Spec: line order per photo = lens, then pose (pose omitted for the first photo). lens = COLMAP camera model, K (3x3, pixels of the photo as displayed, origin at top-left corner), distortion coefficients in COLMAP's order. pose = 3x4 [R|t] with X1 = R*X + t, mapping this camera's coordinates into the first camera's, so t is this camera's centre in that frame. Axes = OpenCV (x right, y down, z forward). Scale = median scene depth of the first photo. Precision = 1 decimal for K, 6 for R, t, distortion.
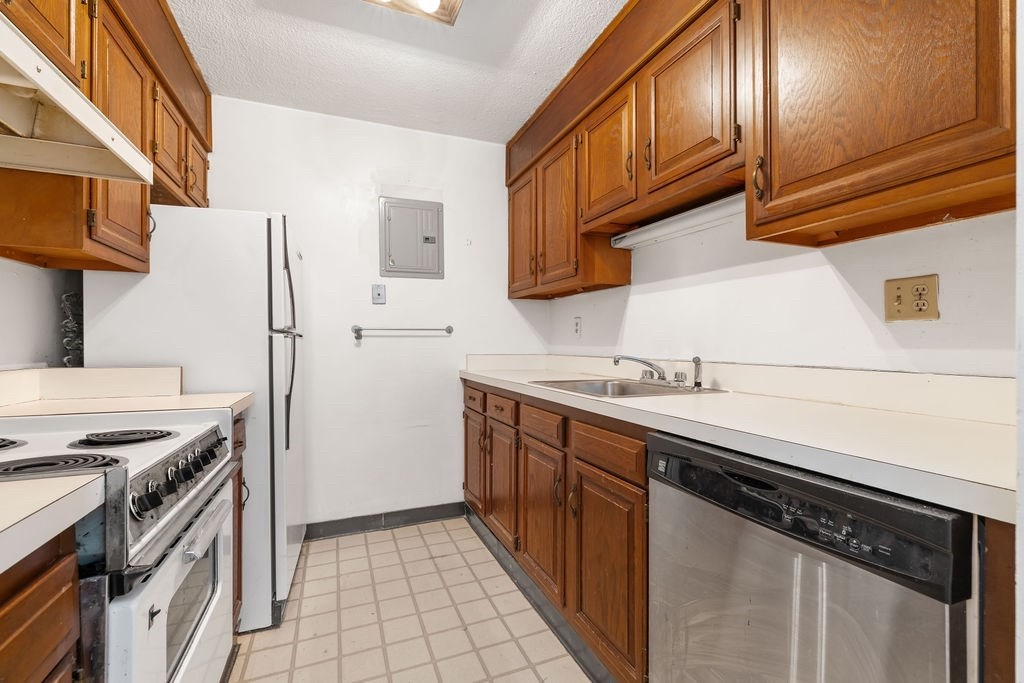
lens RADIAL K [[440.4, 0, 513.2], [0, 440.4, 346.0], [0, 0, 1]] dist [0.000276, 0.000351]
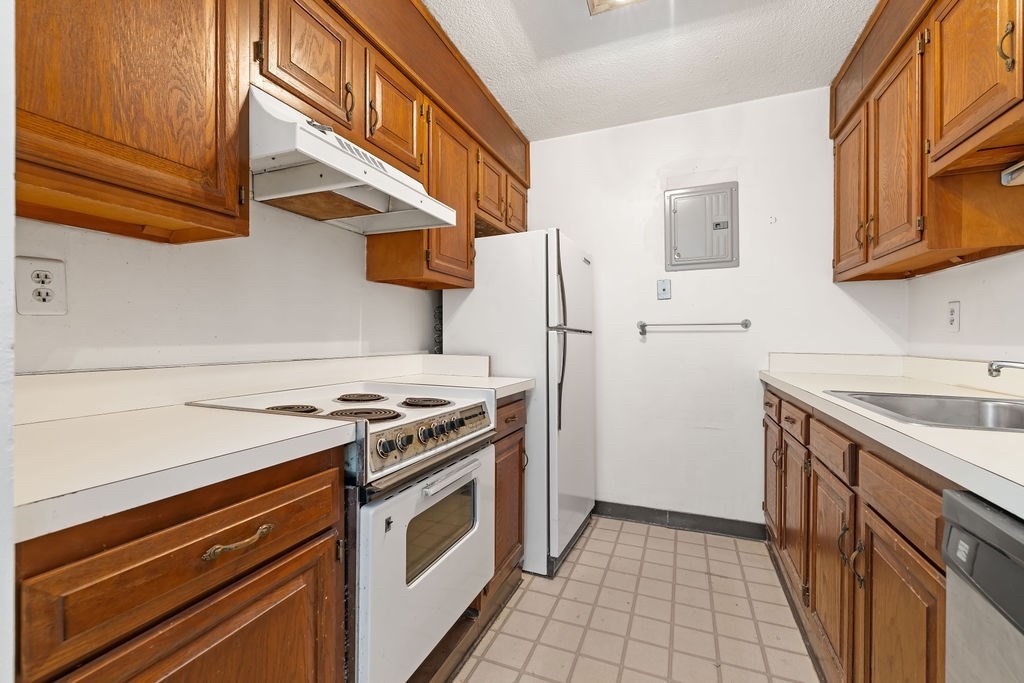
lens RADIAL K [[427.3, 0, 512.0], [0, 427.3, 341.5], [0, 0, 1]] dist [0.001194, 0.000004]
pose [[0.716066, 0.009181, -0.697972, 0.152460], [-0.007761, 0.999956, 0.005190, -0.002928], [0.697990, 0.001701, 0.716106, 0.085208]]
